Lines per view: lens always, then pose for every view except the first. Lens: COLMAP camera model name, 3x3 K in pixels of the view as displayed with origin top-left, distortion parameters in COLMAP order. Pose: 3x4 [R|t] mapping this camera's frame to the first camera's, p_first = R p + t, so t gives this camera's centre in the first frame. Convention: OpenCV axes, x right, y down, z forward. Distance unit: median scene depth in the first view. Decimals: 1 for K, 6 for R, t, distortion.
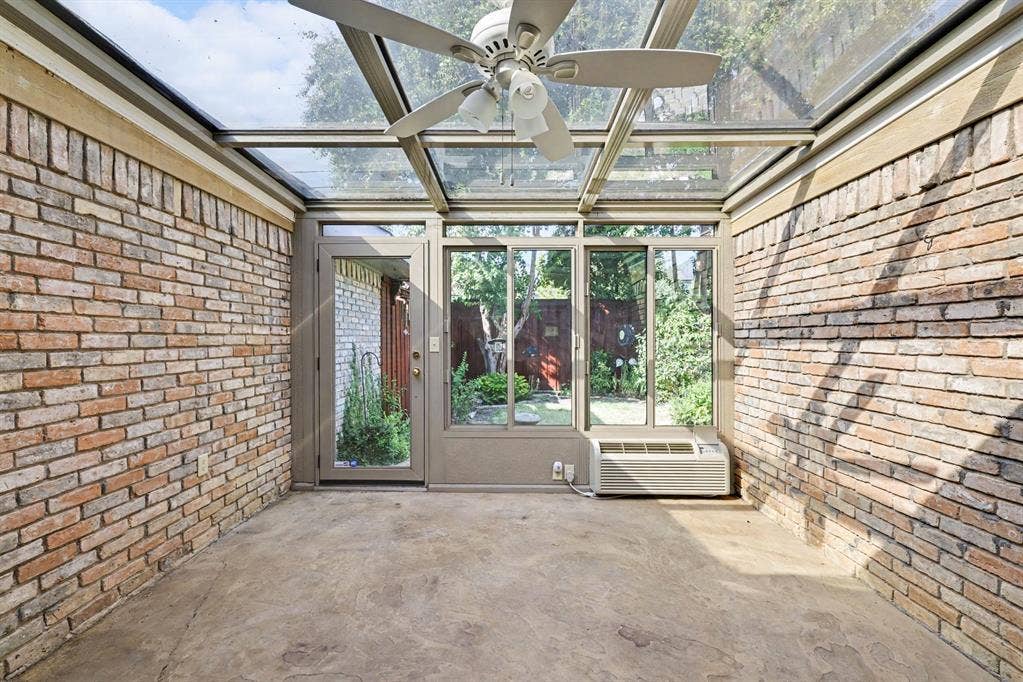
lens RADIAL K [[437.4, 0, 507.9], [0, 437.4, 341.4], [0, 0, 1]] dist [0.001934, 0.000188]
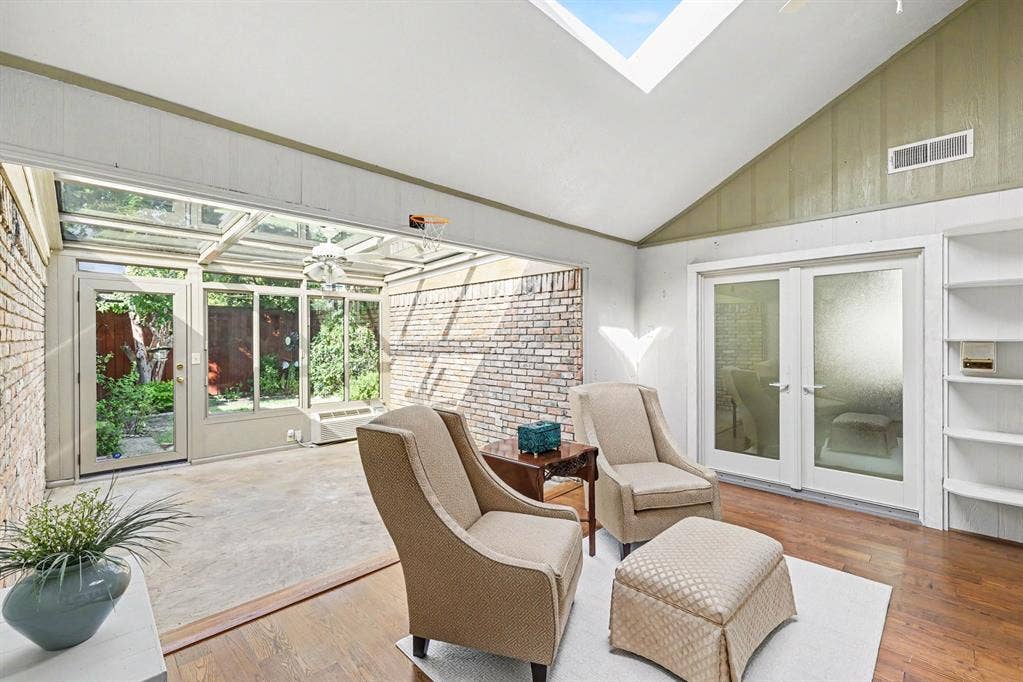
lens RADIAL K [[437.4, 0, 511.7], [0, 437.4, 339.4], [0, 0, 1]] dist [0.001934, 0.000188]
pose [[0.701945, -0.002502, 0.712227, -0.565553], [0.004636, 0.999989, -0.001055, -0.059872], [-0.712216, 0.004042, 0.701949, -0.860676]]
